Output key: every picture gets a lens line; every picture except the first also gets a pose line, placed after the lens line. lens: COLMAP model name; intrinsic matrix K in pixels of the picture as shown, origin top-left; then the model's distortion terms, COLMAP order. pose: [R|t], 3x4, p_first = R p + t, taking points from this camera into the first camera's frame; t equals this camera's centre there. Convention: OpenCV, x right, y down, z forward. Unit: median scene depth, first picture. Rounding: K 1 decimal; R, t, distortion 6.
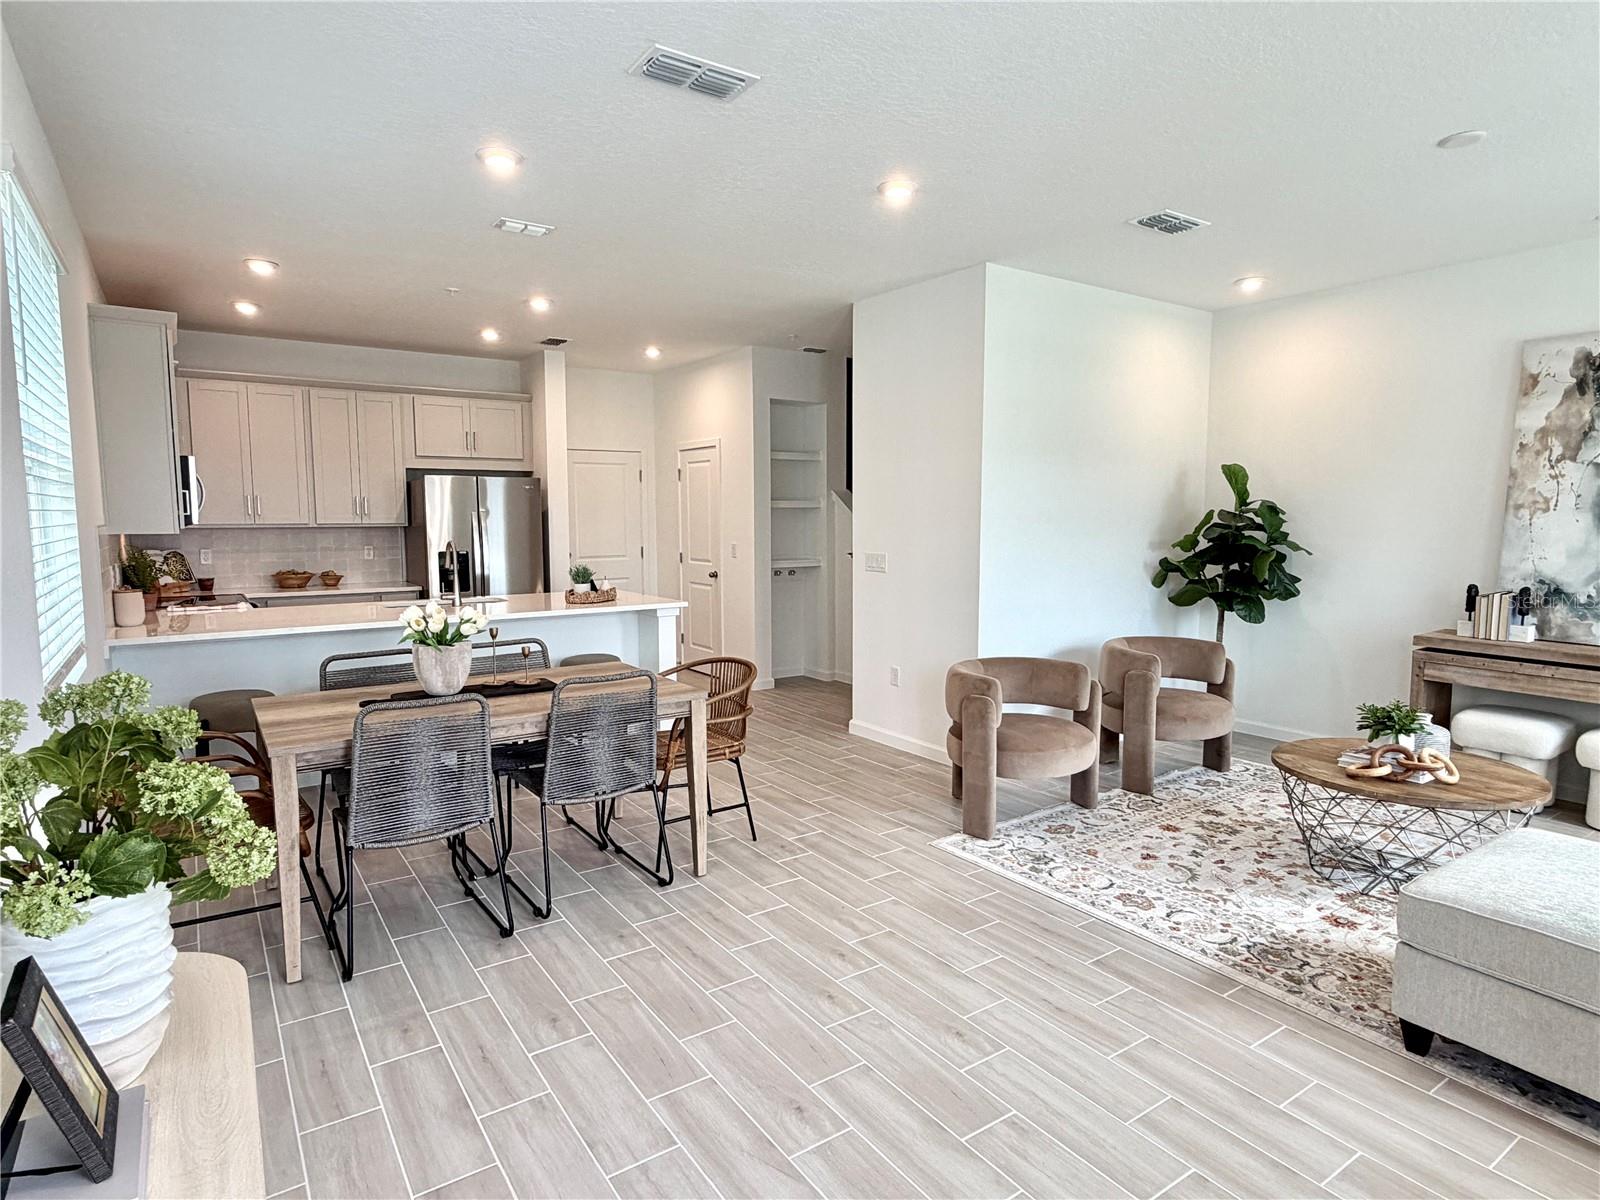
lens RADIAL K [[871.5, 0, 800.0], [0, 871.5, 600.0], [0, 0, 1]] dist [0.012881, 0.001167]
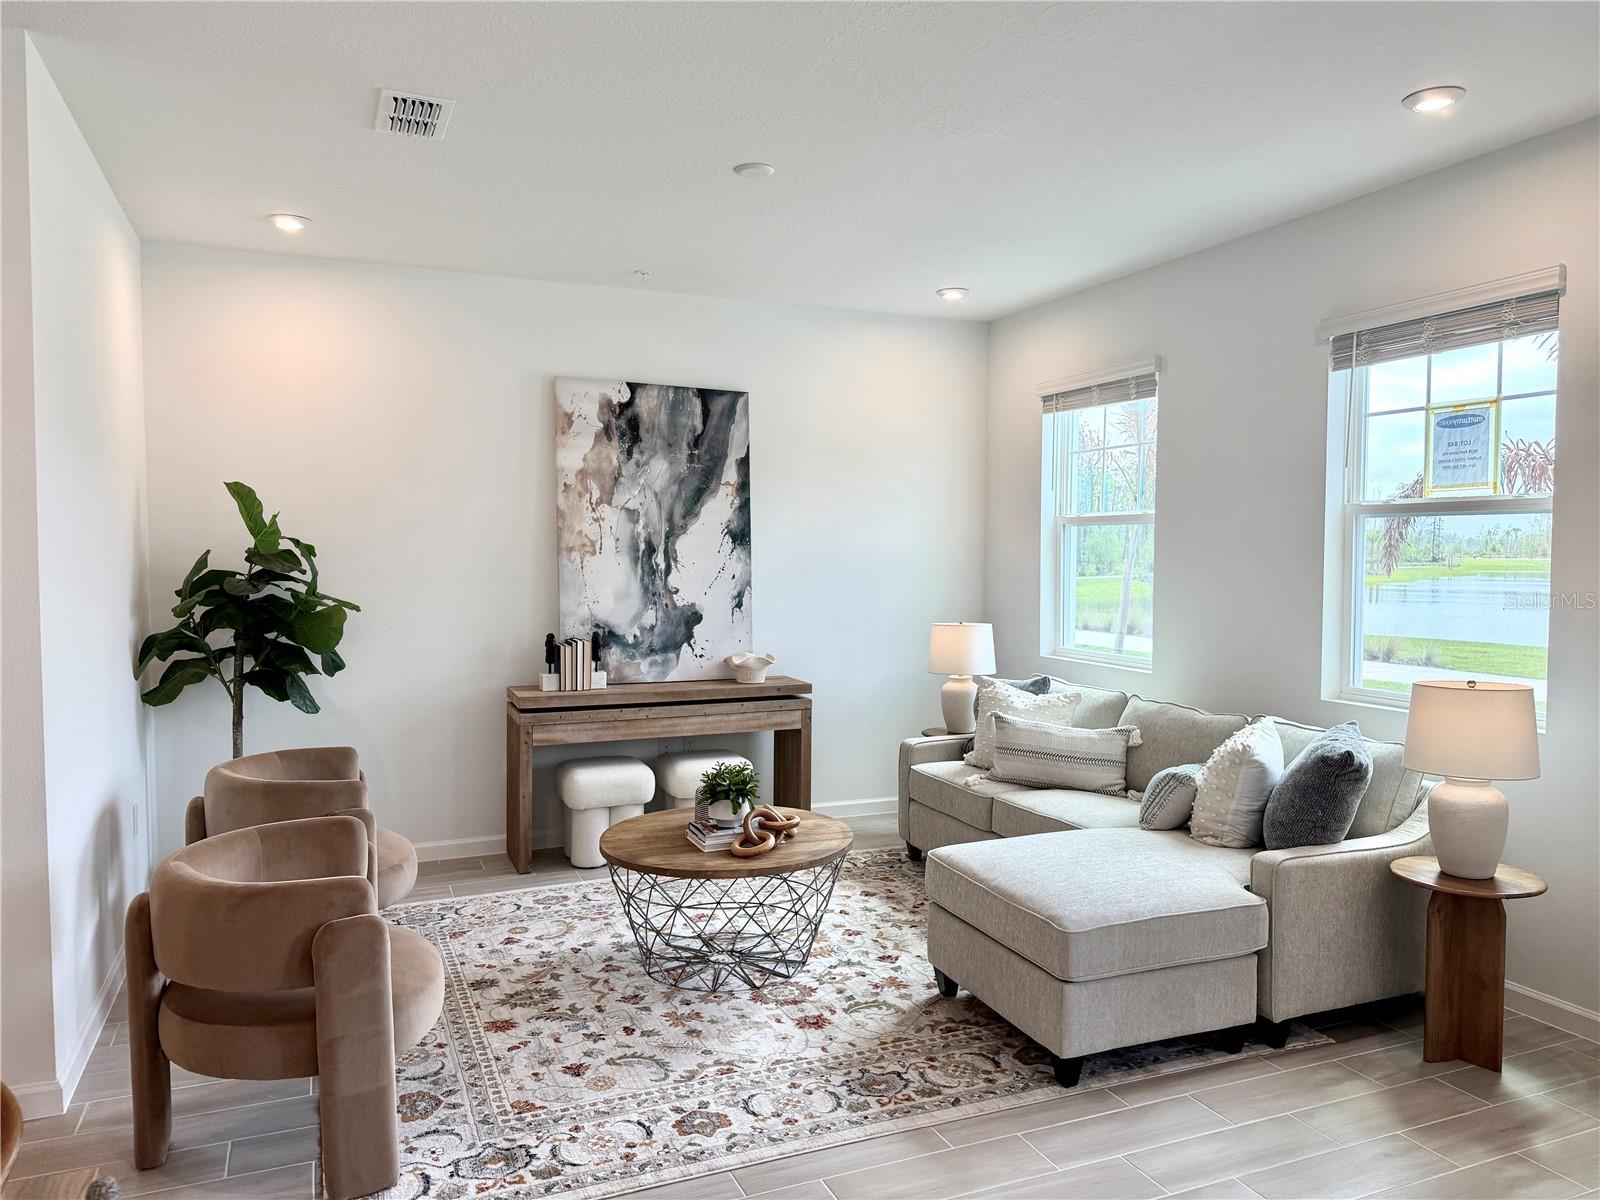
lens RADIAL K [[1115.3, 0, 800.0], [0, 1115.3, 600.0], [0, 0, 1]] dist [0.104419, -0.158270]
pose [[0.212481, -0.043445, 0.976199, -0.338926], [0.096049, 0.995102, 0.023380, -0.058558], [-0.972433, 0.088795, 0.215613, 0.525015]]
